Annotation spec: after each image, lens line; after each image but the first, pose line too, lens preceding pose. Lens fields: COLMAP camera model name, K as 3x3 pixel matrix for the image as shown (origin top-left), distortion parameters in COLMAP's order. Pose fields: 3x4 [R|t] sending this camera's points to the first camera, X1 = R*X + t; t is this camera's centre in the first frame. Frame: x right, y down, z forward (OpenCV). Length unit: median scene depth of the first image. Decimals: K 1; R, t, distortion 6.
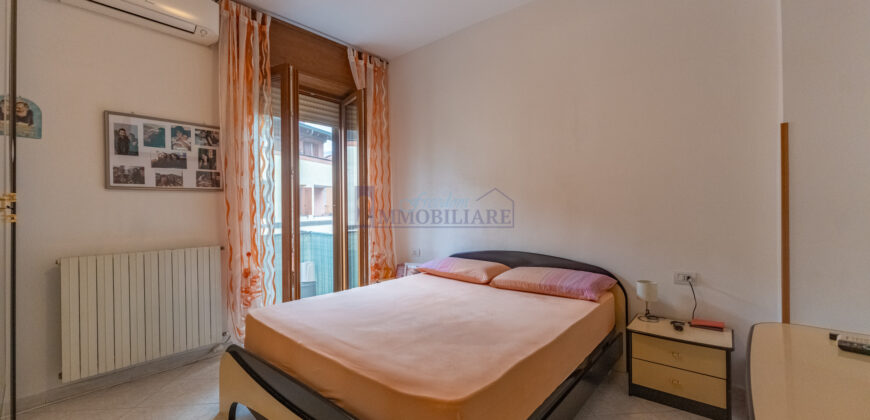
lens RADIAL K [[345.4, 0, 433.0], [0, 345.4, 209.7], [0, 0, 1]] dist [0.000279, -0.000464]
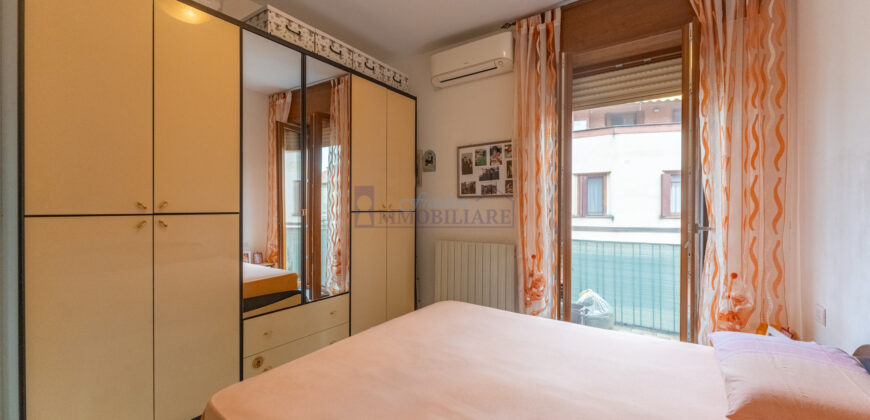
lens RADIAL K [[345.4, 0, 433.0], [0, 345.4, 209.7], [0, 0, 1]] dist [0.000279, -0.000464]
pose [[0.103035, 0.014240, -0.994576, 0.505207], [-0.002211, 0.999898, 0.014087, -0.027348], [0.994675, 0.000748, 0.103057, 0.654994]]
